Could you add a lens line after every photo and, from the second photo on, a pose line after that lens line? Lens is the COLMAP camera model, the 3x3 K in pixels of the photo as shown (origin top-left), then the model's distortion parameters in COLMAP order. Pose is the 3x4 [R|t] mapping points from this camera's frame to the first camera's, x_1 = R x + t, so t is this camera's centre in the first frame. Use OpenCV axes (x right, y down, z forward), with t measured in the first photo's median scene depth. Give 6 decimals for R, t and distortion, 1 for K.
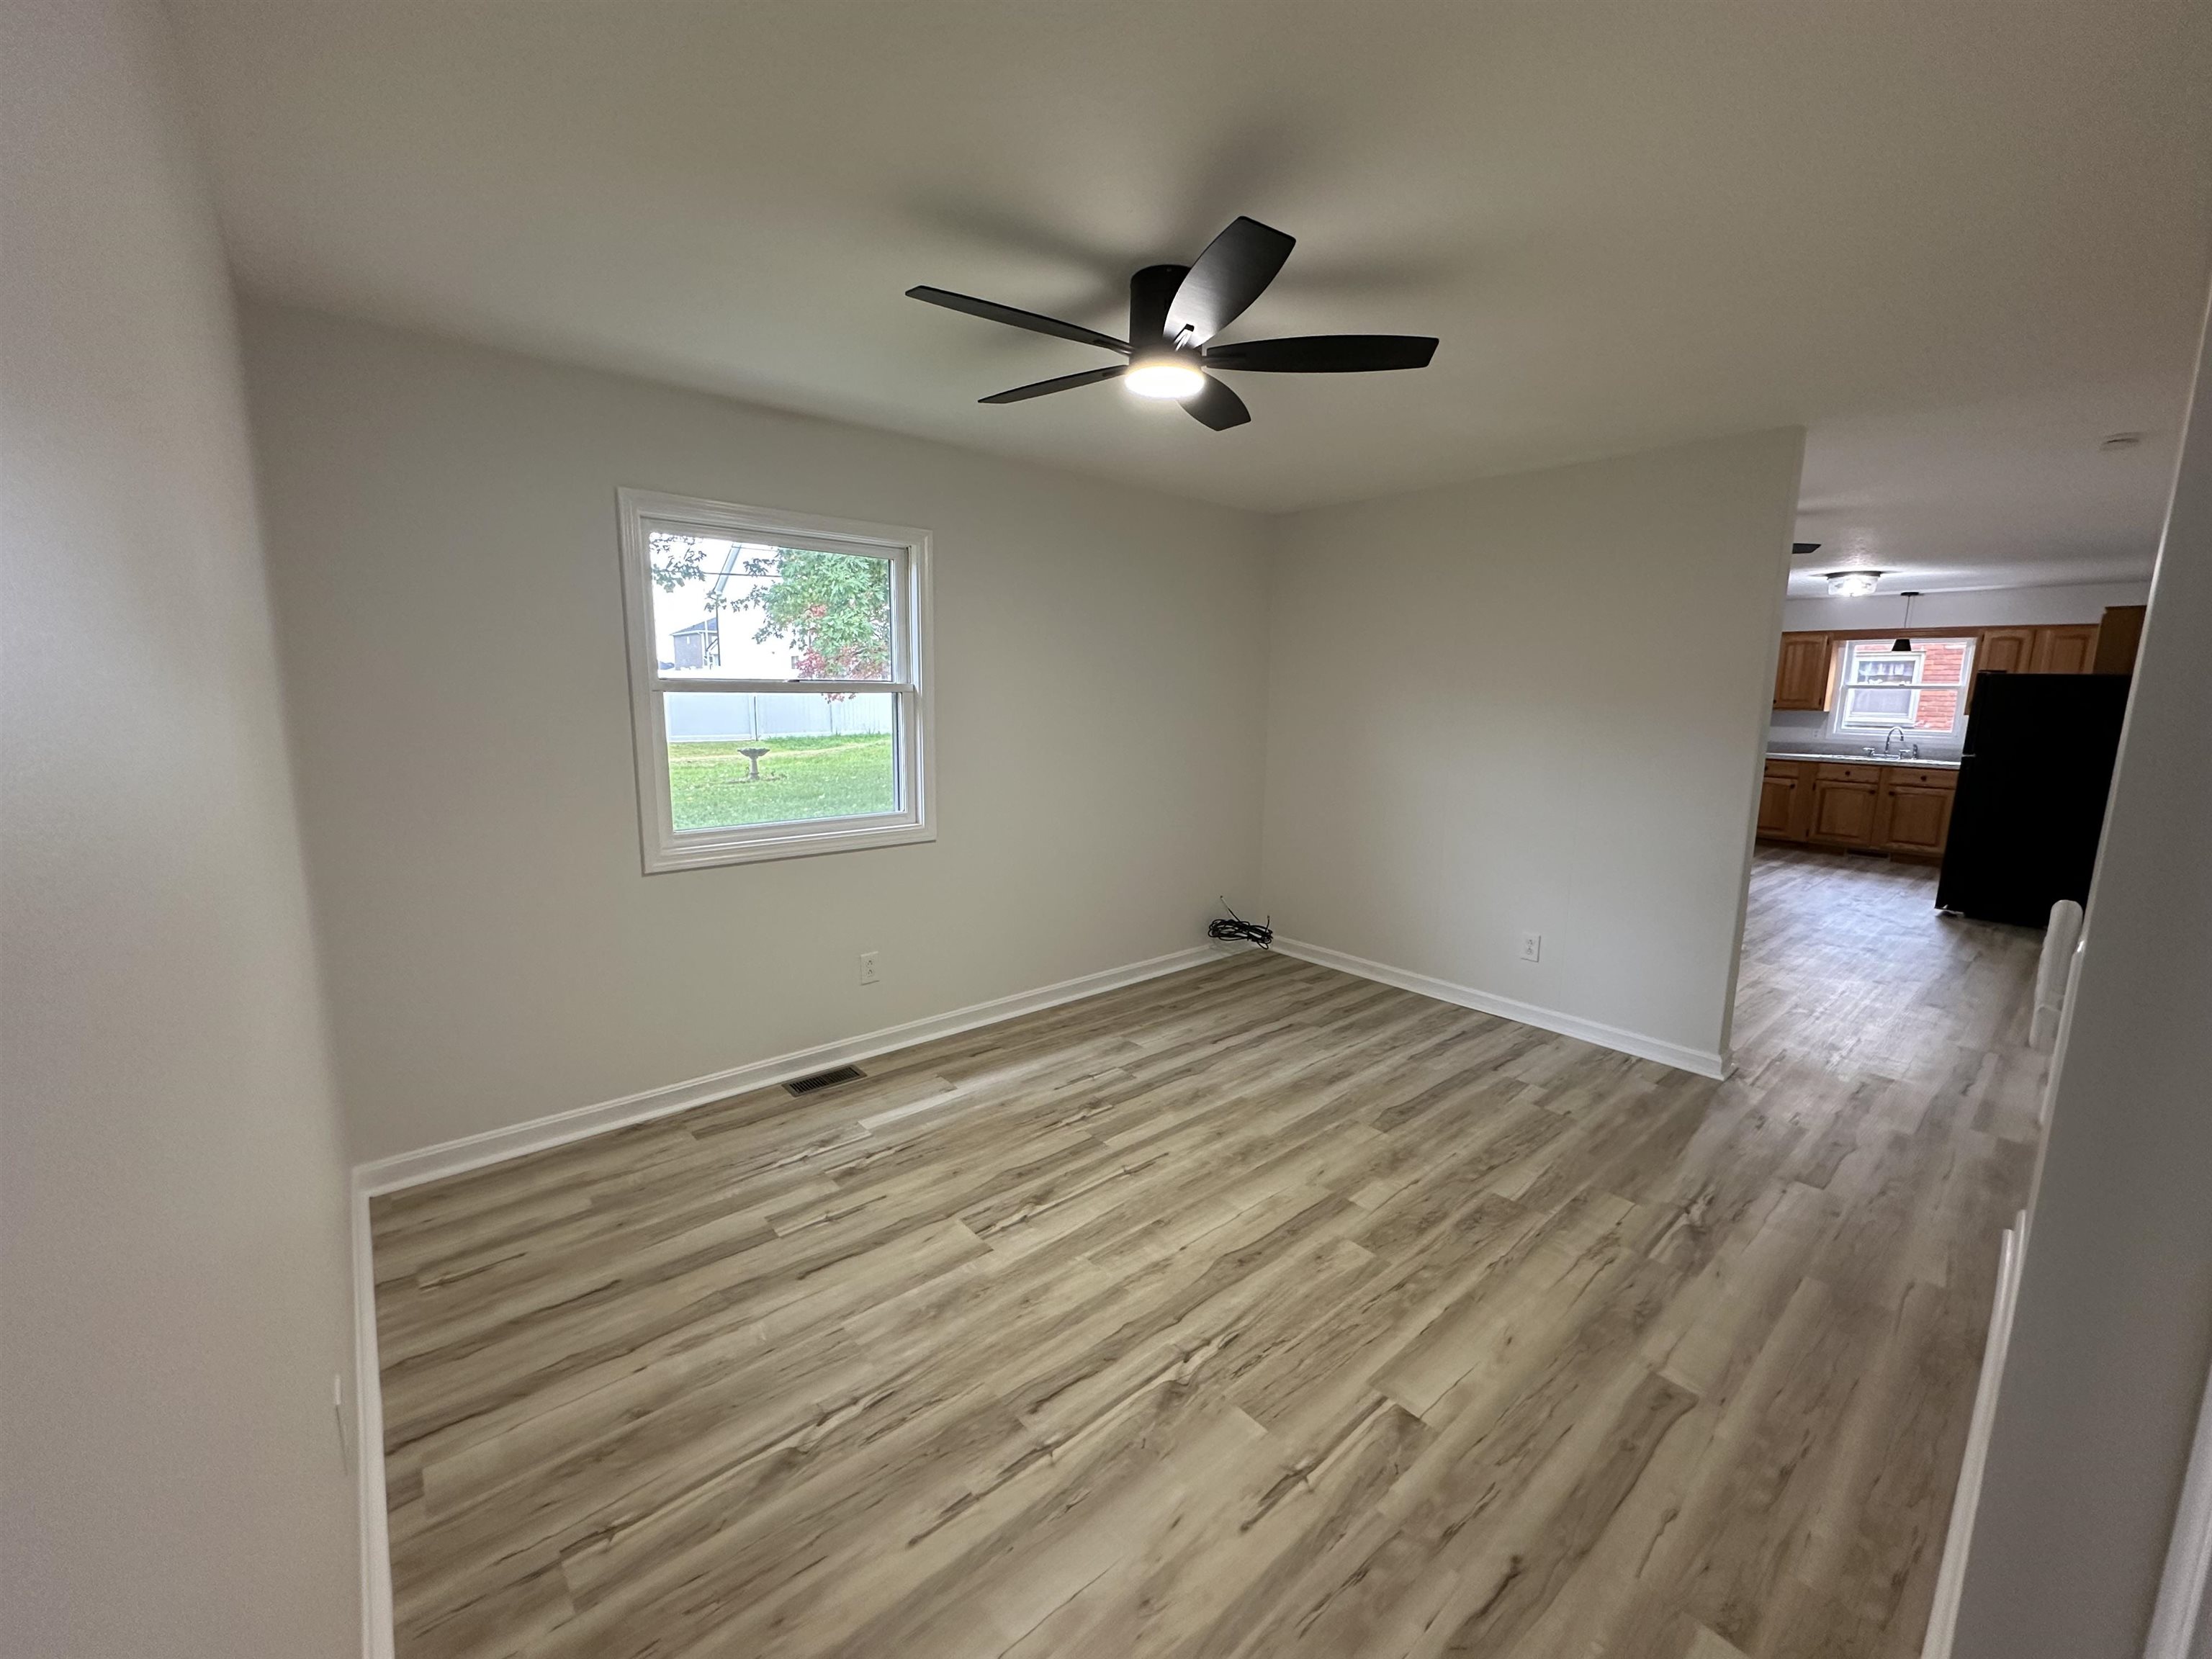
lens RADIAL K [[881.4, 0, 1106.0], [0, 881.4, 829.5], [0, 0, 1]] dist [-0.001625, 0.000417]
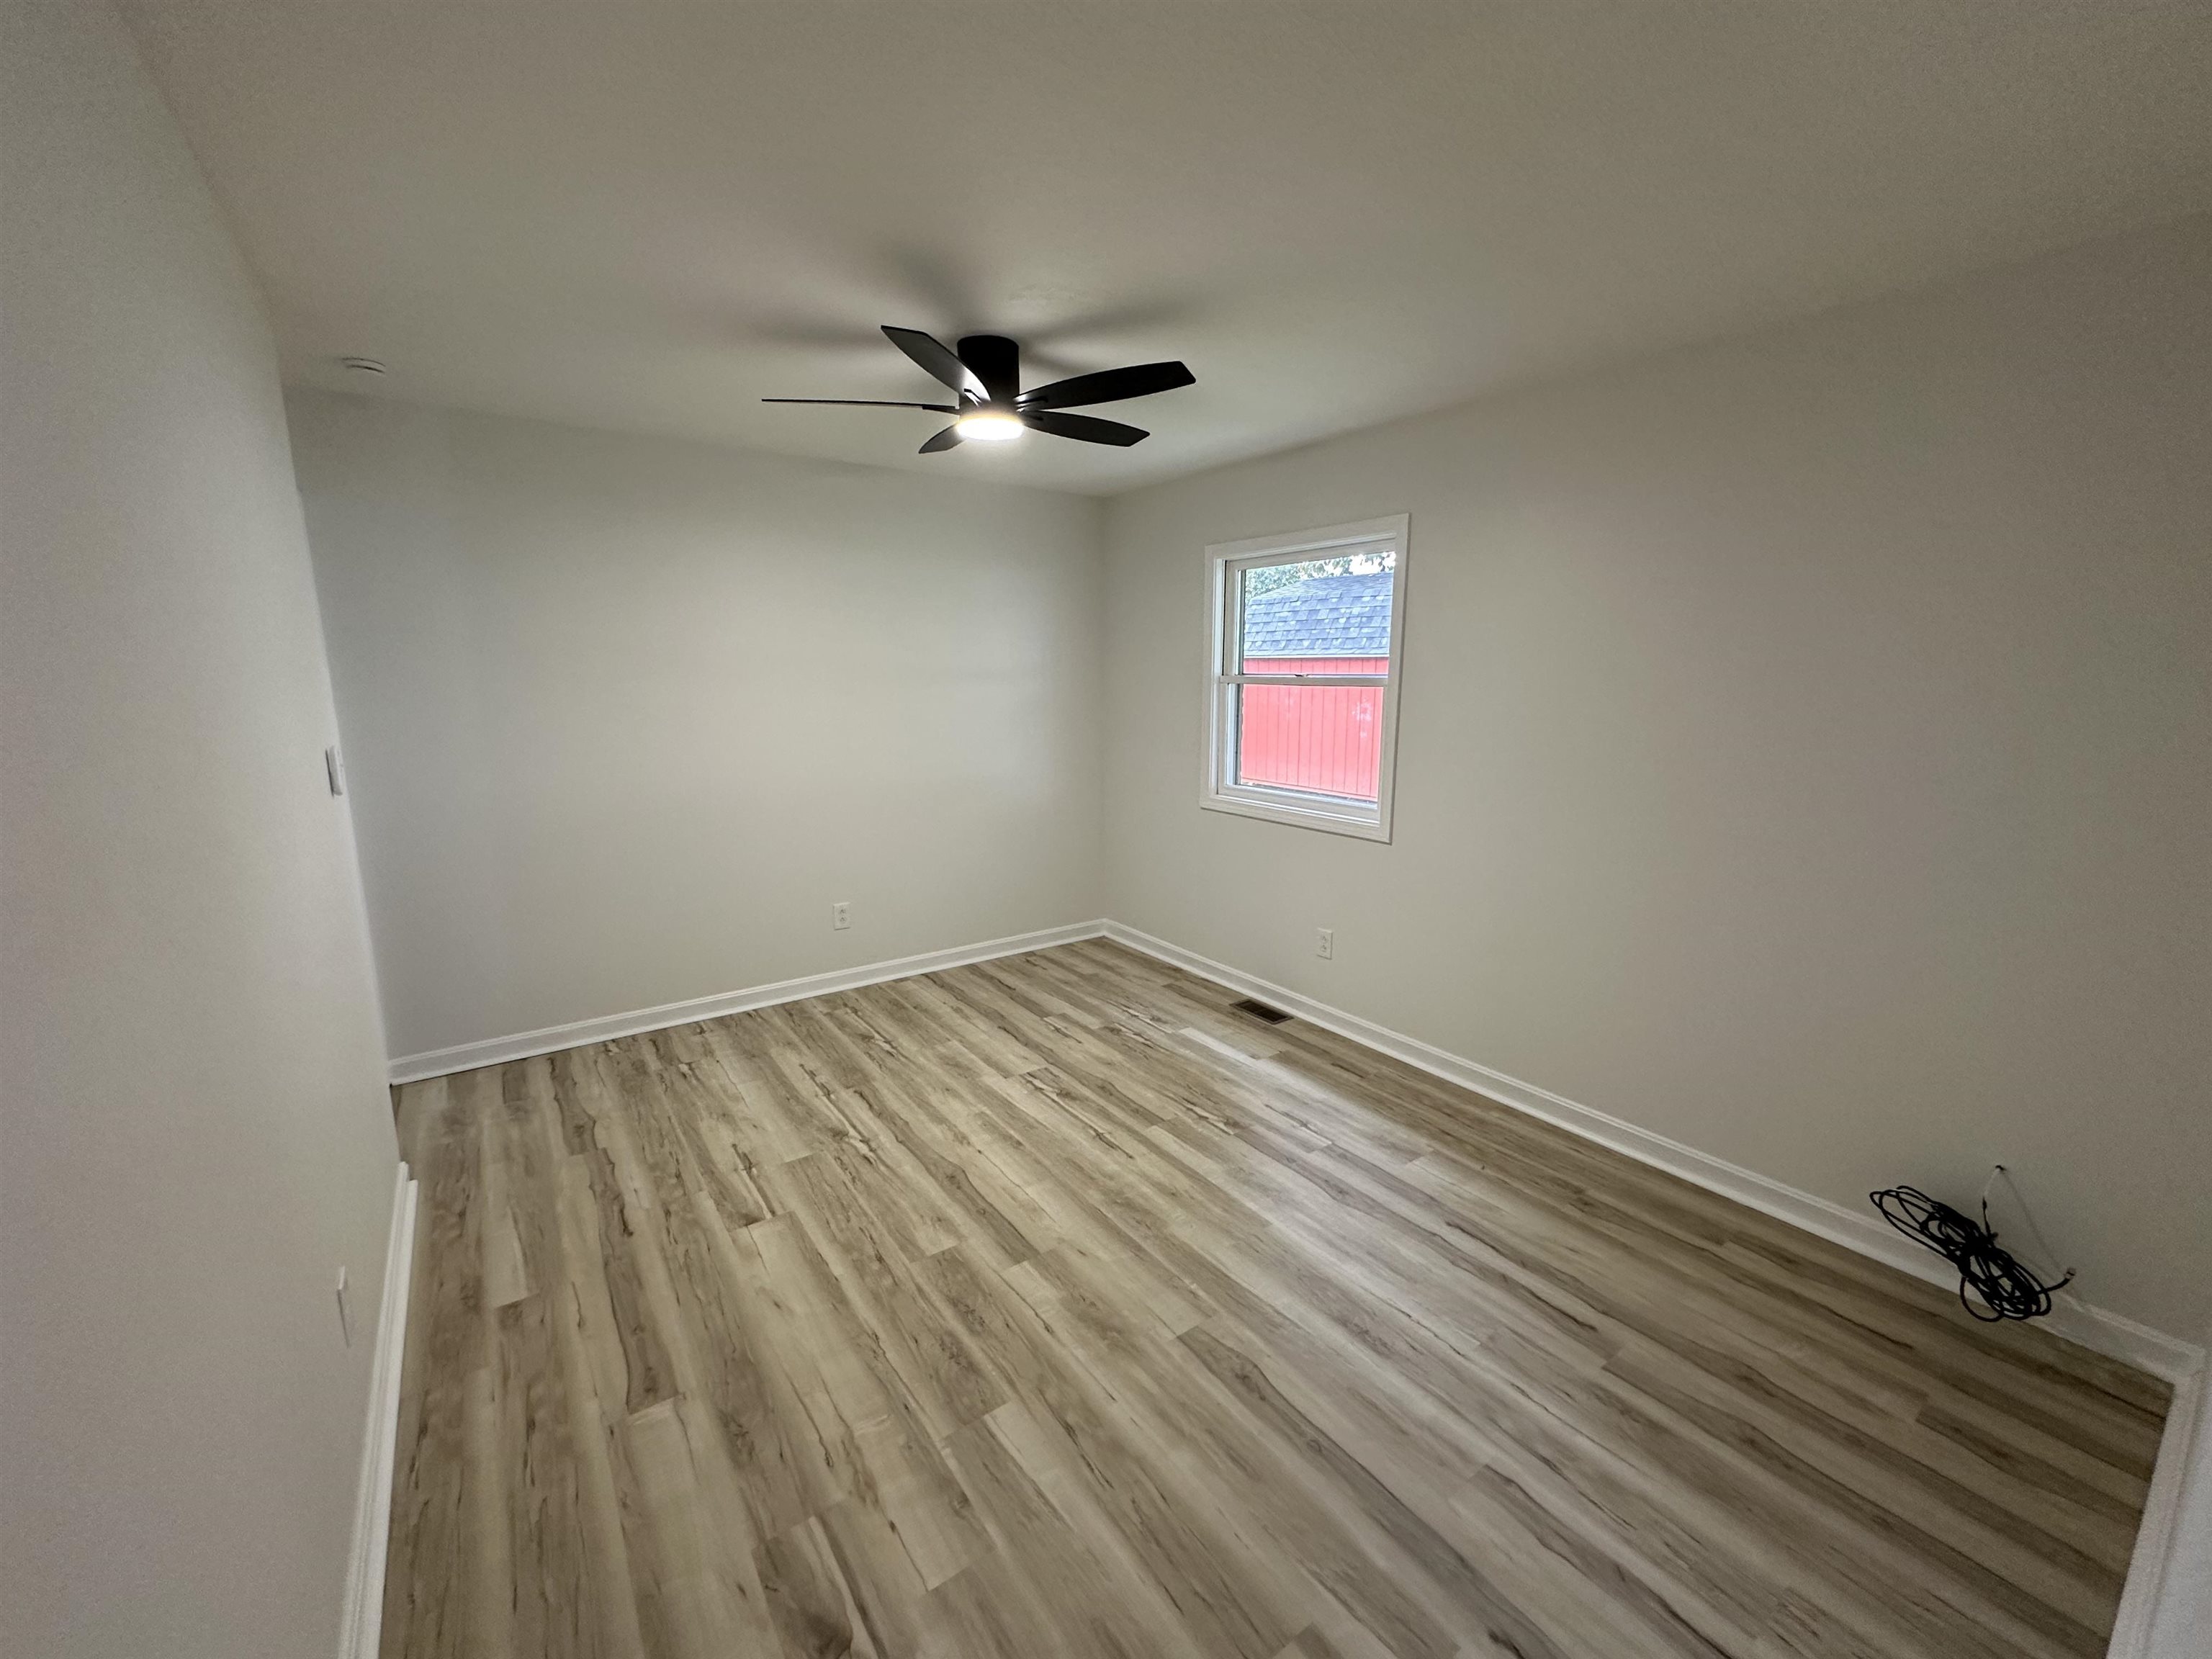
lens RADIAL K [[881.4, 0, 1106.0], [0, 881.4, 829.5], [0, 0, 1]] dist [-0.001625, 0.000417]
pose [[-0.090829, 0.166889, -0.981783, 1.040129], [-0.160033, 0.970600, 0.179793, -0.169057], [0.982924, 0.173448, -0.061450, 1.034751]]
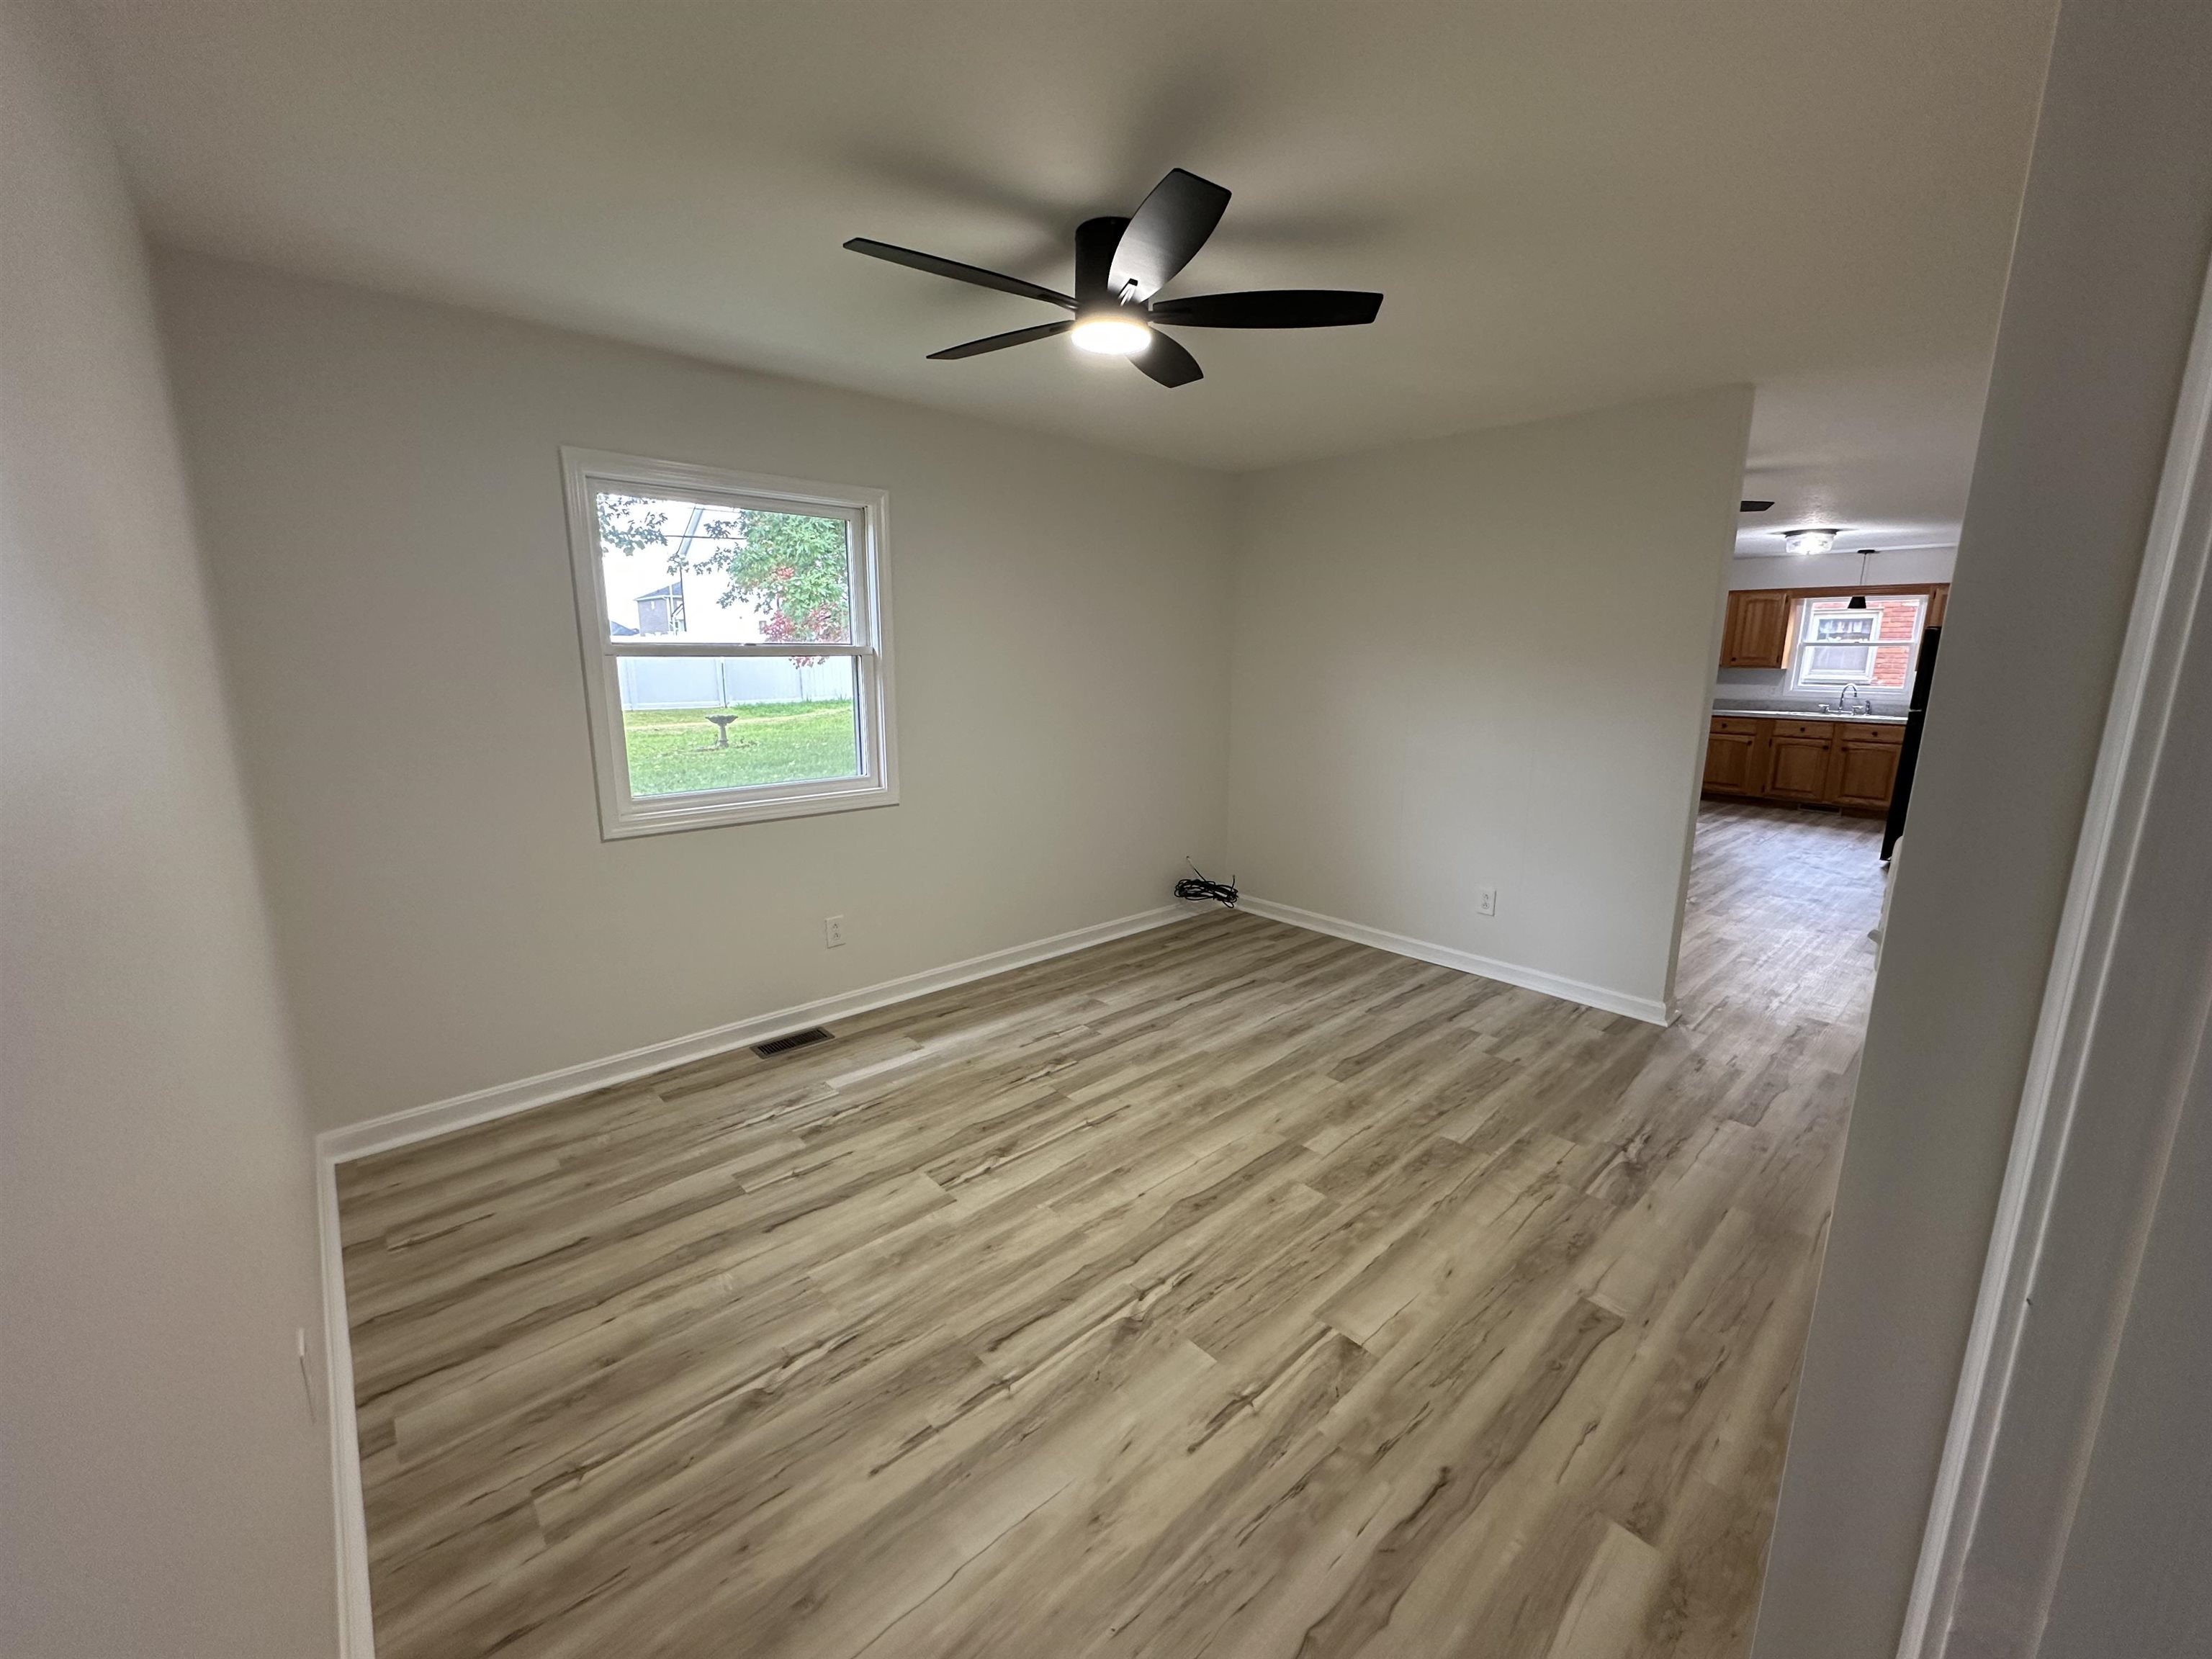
lens RADIAL K [[881.4, 0, 1106.0], [0, 881.4, 829.5], [0, 0, 1]] dist [-0.001625, 0.000417]
pose [[0.999598, -0.012293, 0.025543, 0.022042], [0.011255, 0.999121, 0.040387, 0.004902], [-0.026017, -0.040083, 0.998858, -0.011845]]
